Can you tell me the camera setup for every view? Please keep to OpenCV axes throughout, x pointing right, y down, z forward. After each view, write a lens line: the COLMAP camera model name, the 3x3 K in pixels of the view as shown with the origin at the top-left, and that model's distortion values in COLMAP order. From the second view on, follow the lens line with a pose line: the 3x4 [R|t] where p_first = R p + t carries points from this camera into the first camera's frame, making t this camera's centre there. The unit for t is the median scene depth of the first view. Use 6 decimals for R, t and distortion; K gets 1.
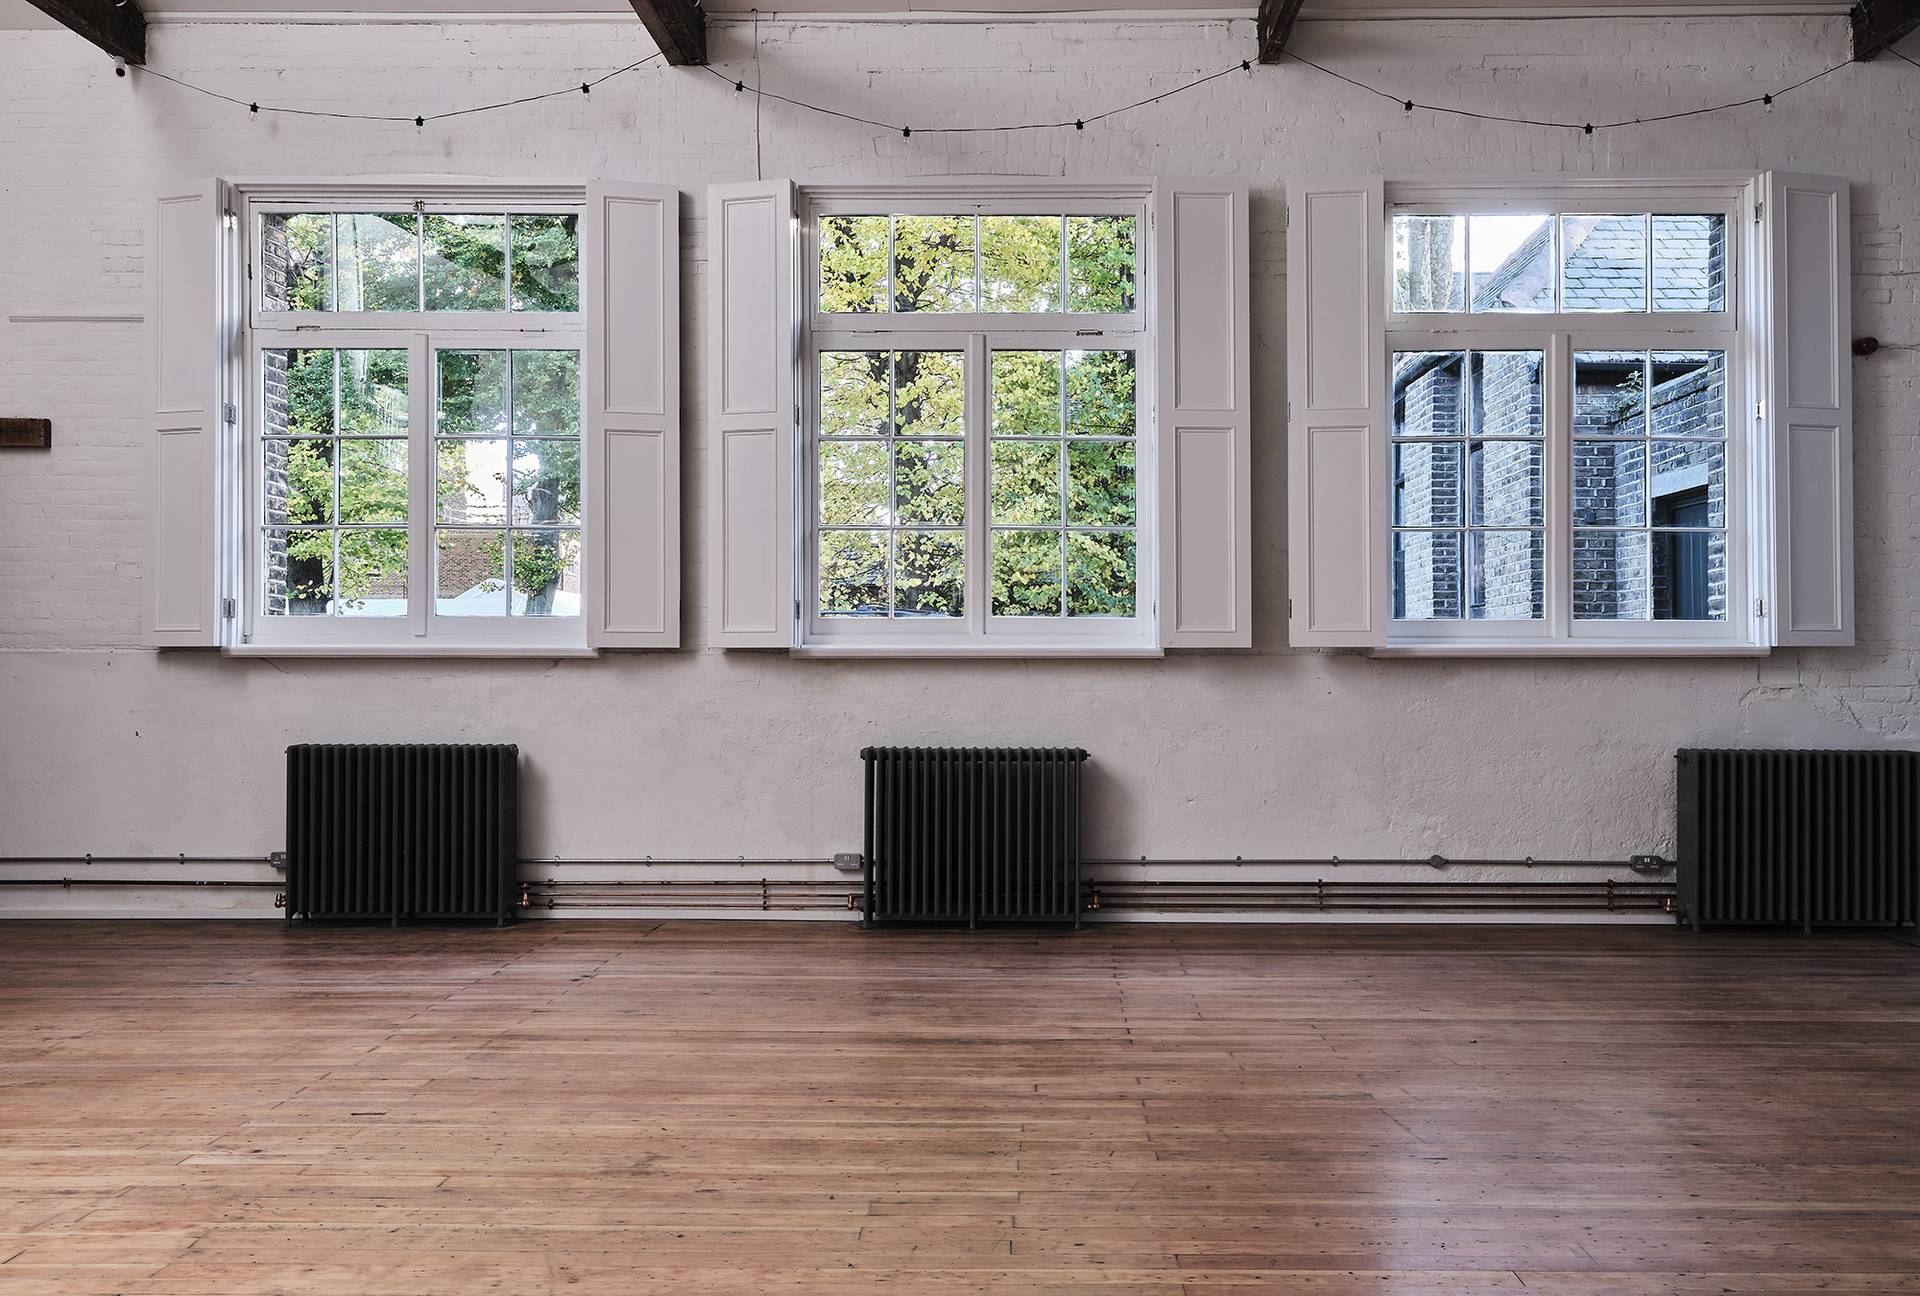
lens RADIAL K [[776.2, 0, 956.1], [0, 776.2, 667.8], [0, 0, 1]] dist [-0.018911, -0.000021]
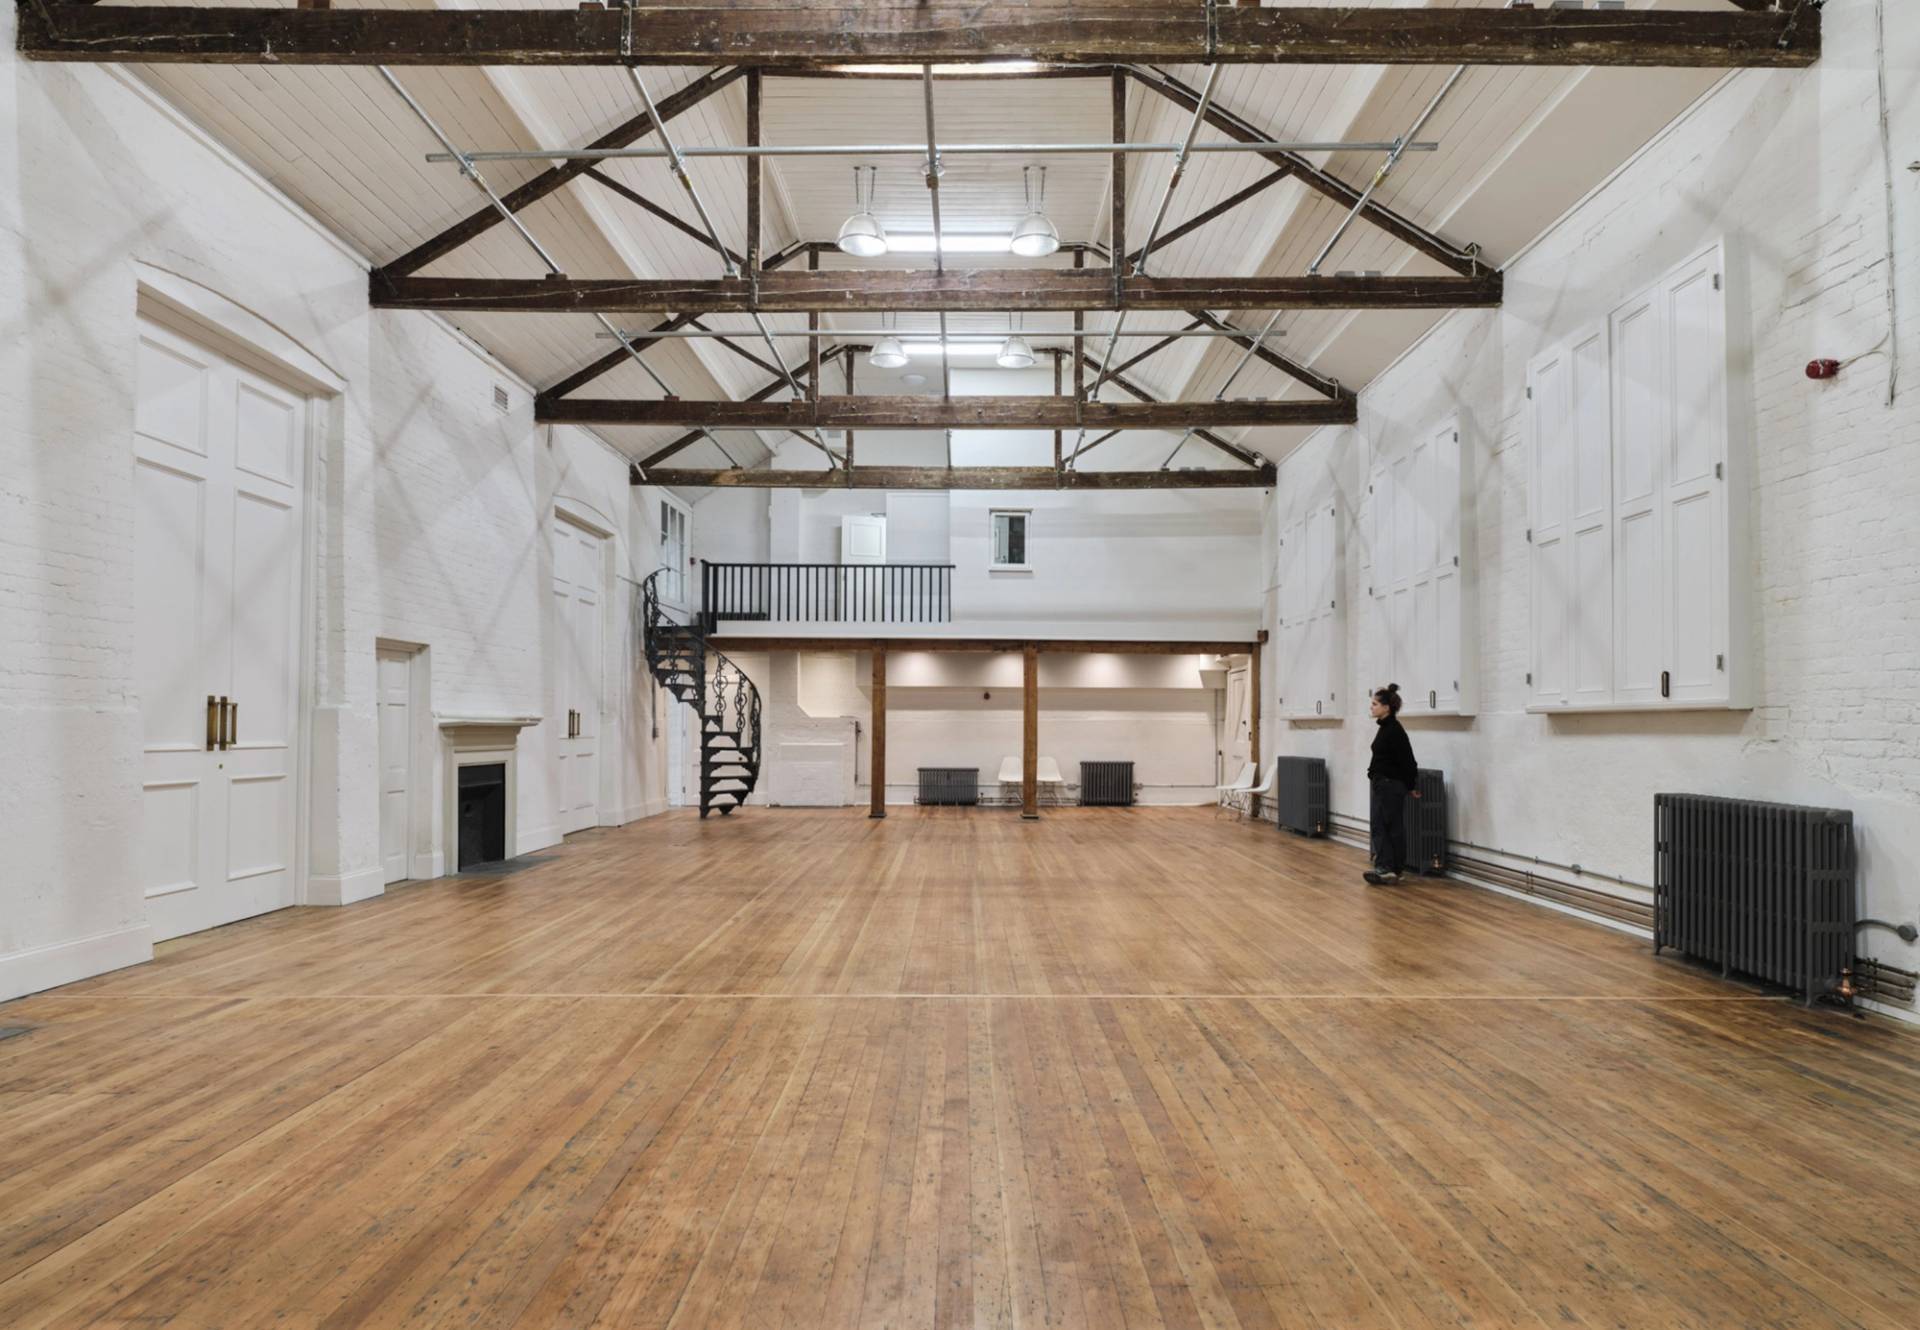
lens RADIAL K [[1452.5, 0, 951.7], [0, 1452.5, 741.3], [0, 0, 1]] dist [-0.000991, -0.001335]
pose [[-0.008224, 0.007109, -0.999941, 2.806161], [0.005304, 0.999961, 0.007066, 0.008395], [0.999952, -0.005245, -0.008261, -0.039838]]
